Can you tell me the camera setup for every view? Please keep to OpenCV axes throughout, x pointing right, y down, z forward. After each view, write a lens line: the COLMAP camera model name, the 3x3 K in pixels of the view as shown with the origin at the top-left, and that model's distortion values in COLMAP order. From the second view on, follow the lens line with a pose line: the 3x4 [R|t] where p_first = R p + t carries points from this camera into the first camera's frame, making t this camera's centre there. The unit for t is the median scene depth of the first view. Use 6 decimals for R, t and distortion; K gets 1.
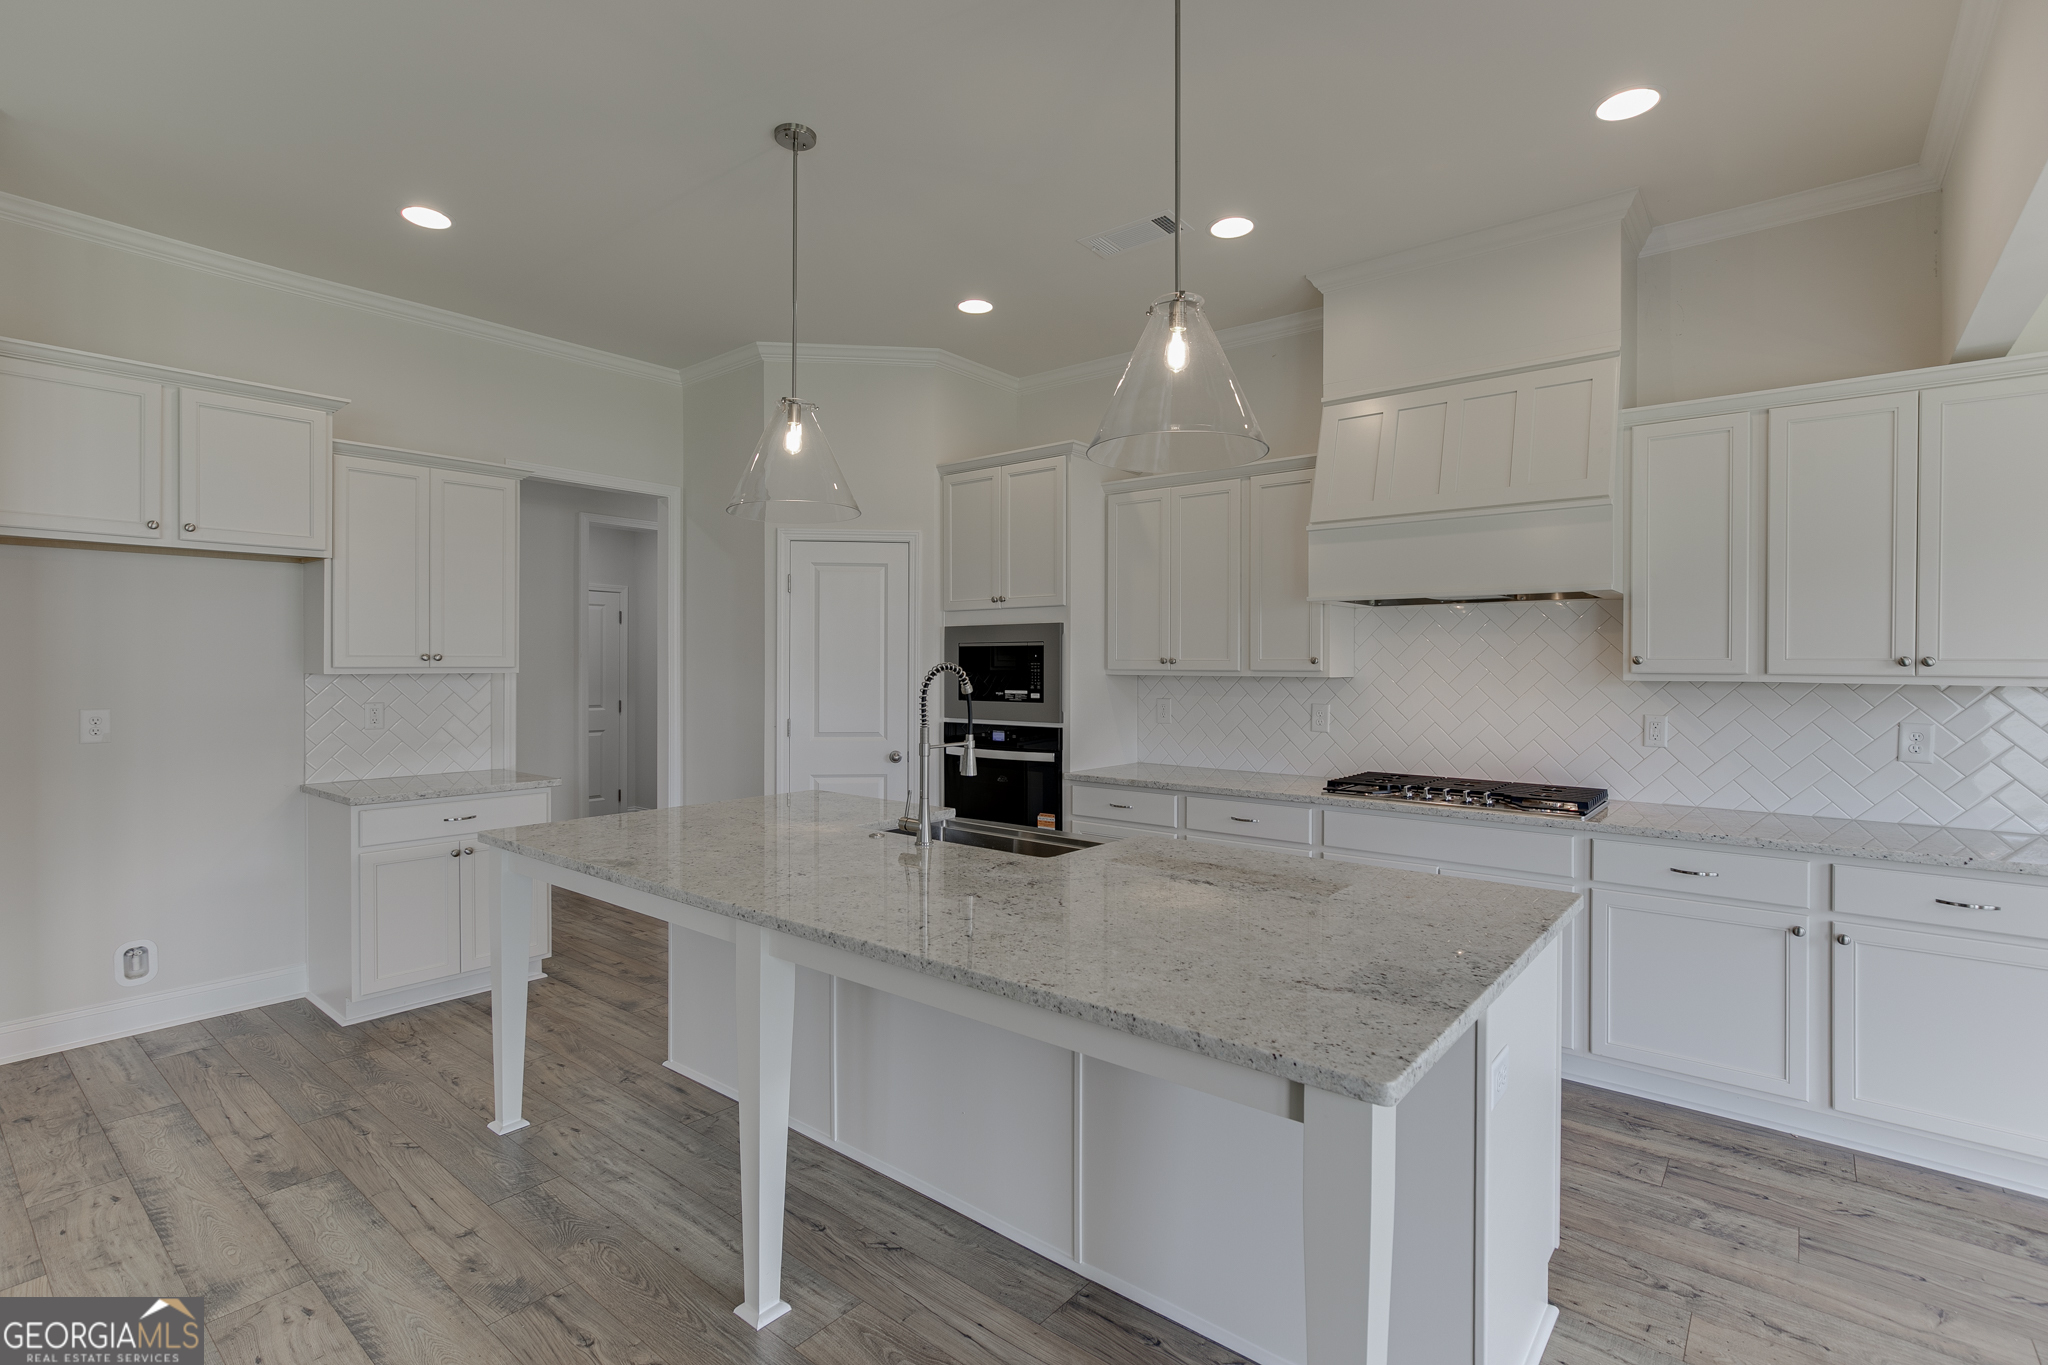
lens RADIAL K [[963.8, 0, 1014.8], [0, 963.8, 665.8], [0, 0, 1]] dist [-0.006208, 0.002445]
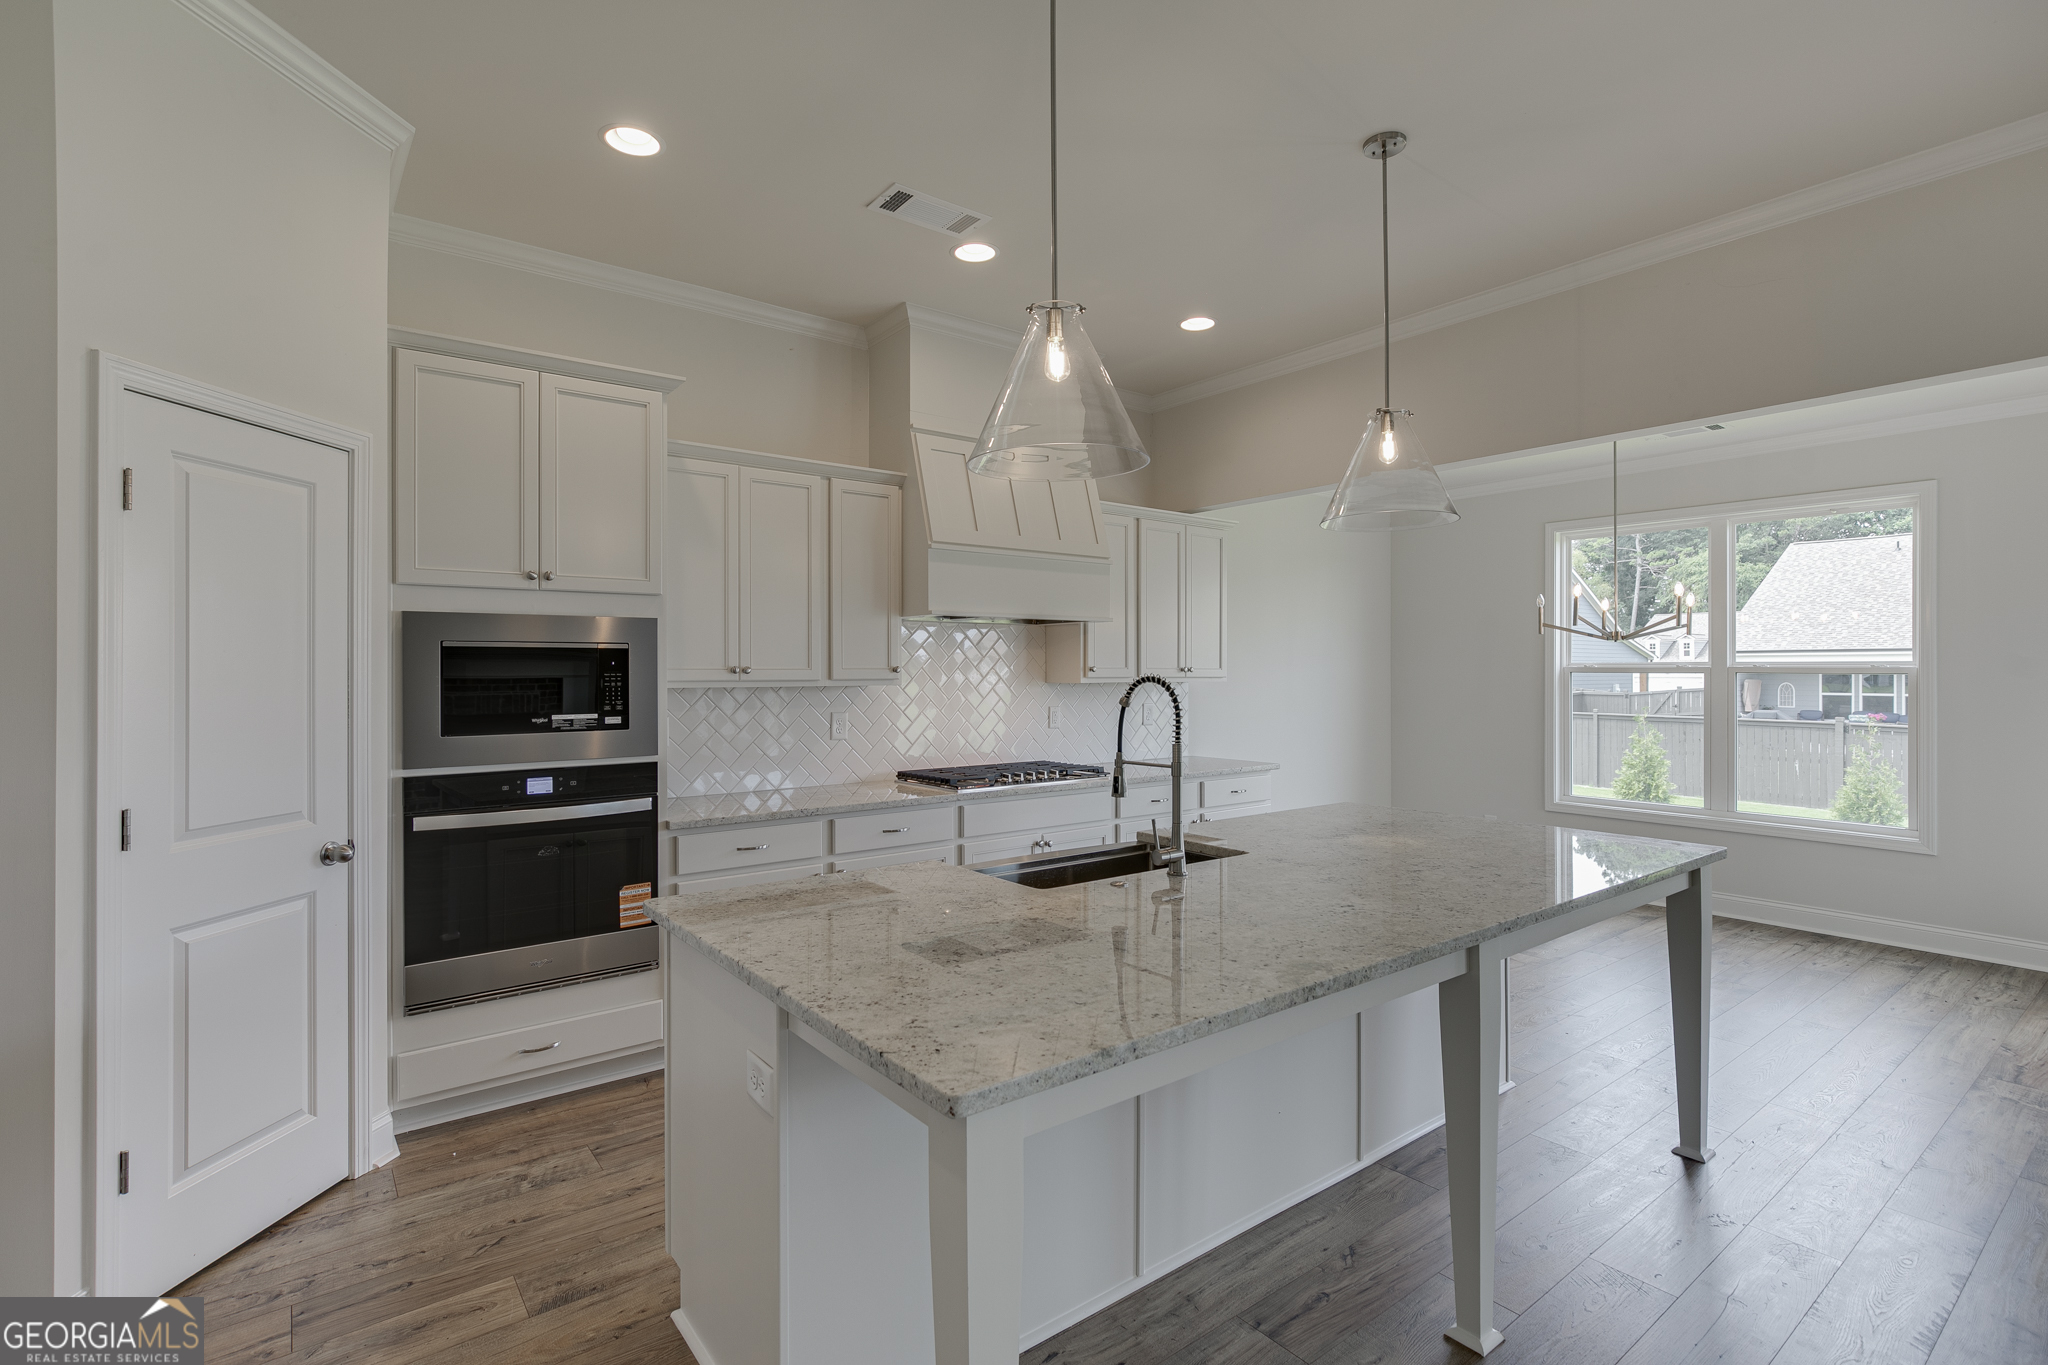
lens RADIAL K [[963.8, 0, 1018.2], [0, 963.8, 667.6], [0, 0, 1]] dist [-0.006208, 0.002445]
pose [[0.220926, 0.000335, 0.975290, -0.698011], [0.004729, 0.999988, -0.001415, -0.005480], [-0.975279, 0.004925, 0.220922, 0.653457]]
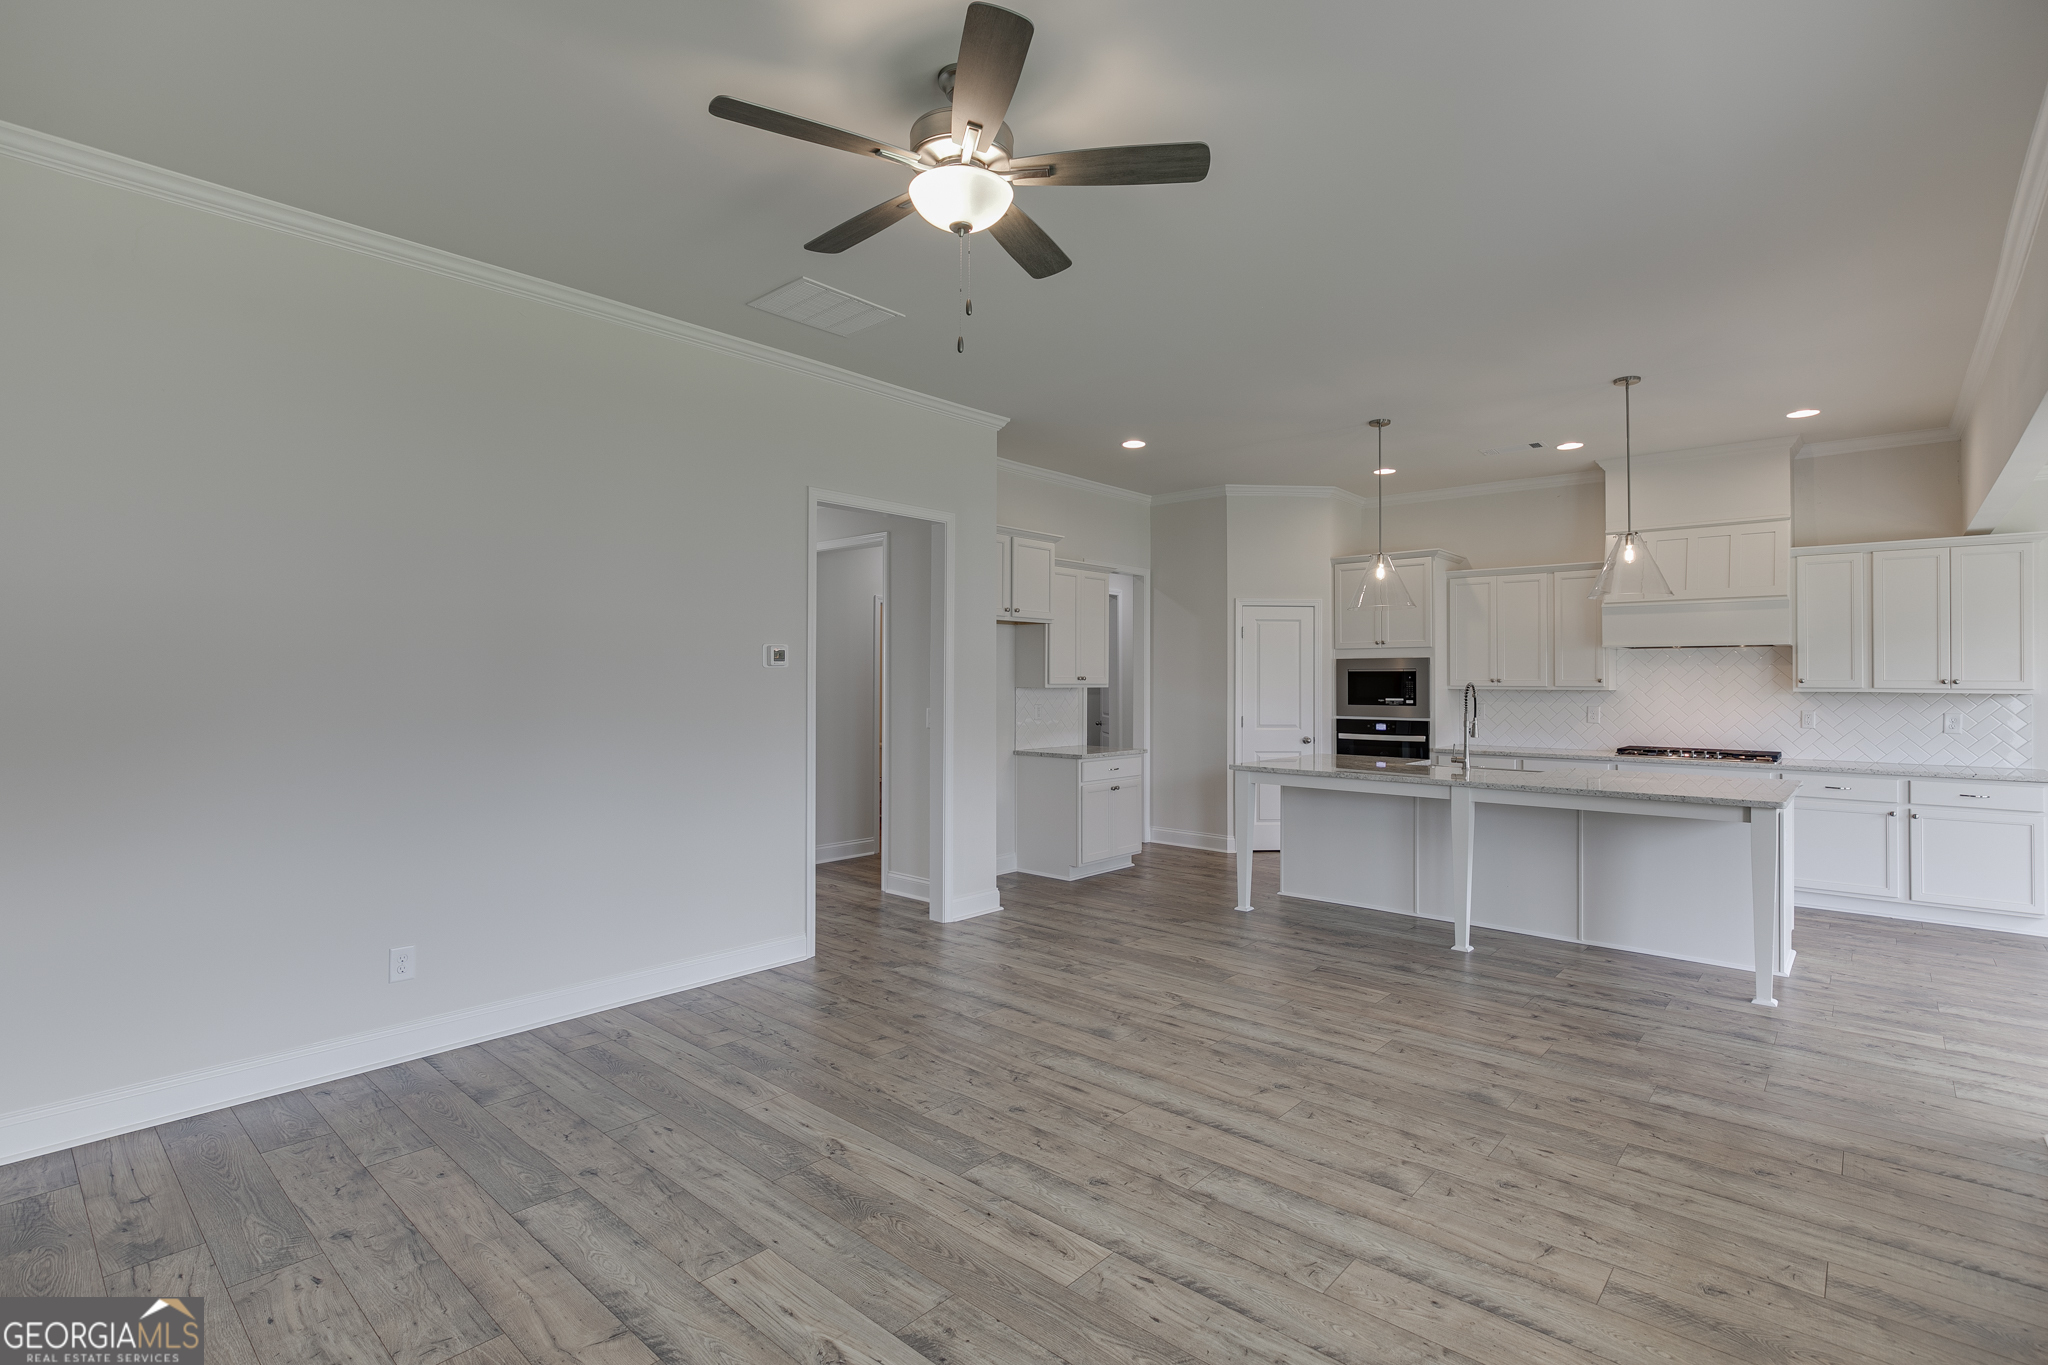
lens RADIAL K [[975.2, 0, 1023.5], [0, 975.2, 666.2], [0, 0, 1]] dist [-0.002444, -0.000268]
pose [[0.999519, -0.000295, -0.031001, -0.685958], [-0.000219, 0.999863, -0.016553, -0.002140], [0.031002, 0.016552, 0.999382, -0.801075]]
